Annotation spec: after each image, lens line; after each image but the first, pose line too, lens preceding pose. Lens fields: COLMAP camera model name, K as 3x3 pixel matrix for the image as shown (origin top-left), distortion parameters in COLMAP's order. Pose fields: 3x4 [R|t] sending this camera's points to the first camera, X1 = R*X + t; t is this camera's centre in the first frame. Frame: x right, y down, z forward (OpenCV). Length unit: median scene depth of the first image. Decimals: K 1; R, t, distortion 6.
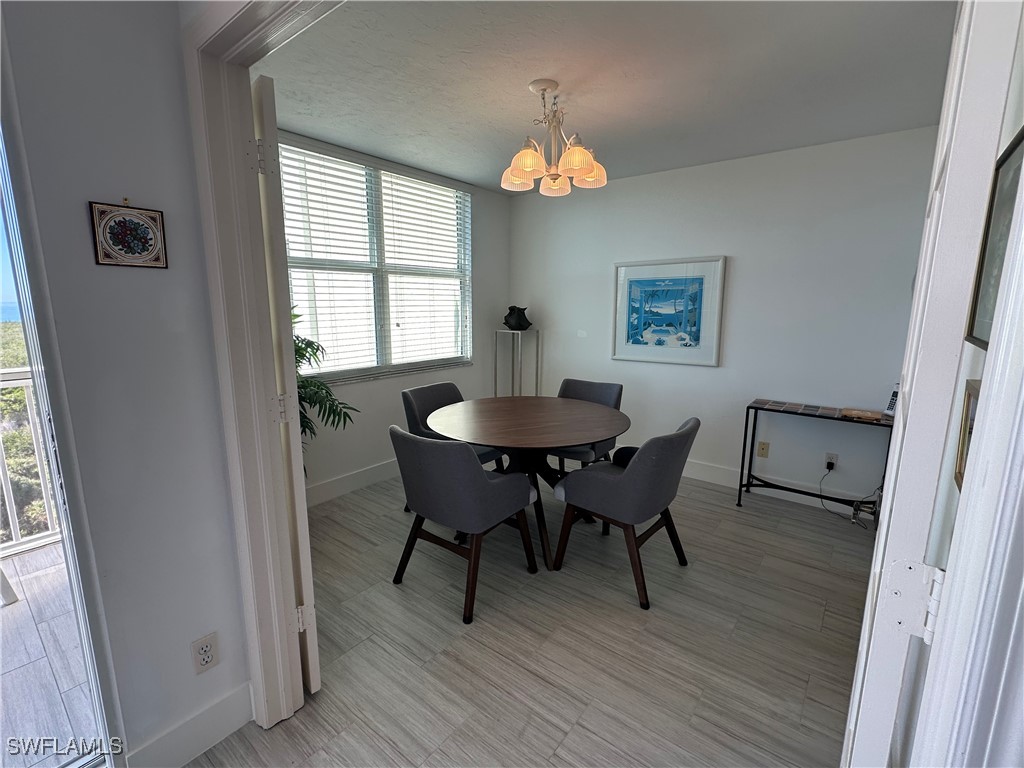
lens RADIAL K [[464.2, 0, 517.9], [0, 464.2, 384.1], [0, 0, 1]] dist [-0.015702, -0.000389]
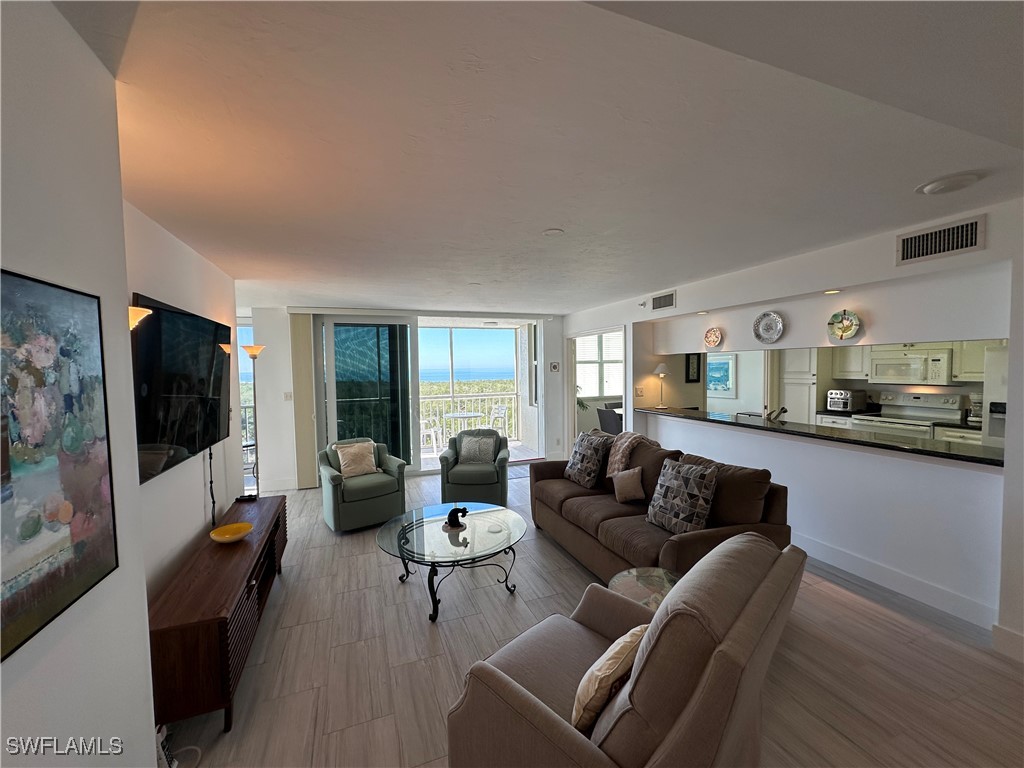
lens RADIAL K [[412.5, 0, 514.4], [0, 412.5, 385.6], [0, 0, 1]] dist [-0.000079, 0.000001]
pose [[0.853037, 0.001588, -0.521849, 0.560965], [-0.067888, 0.991835, -0.107955, 0.199294], [0.517416, 0.127516, 0.846180, -1.377739]]
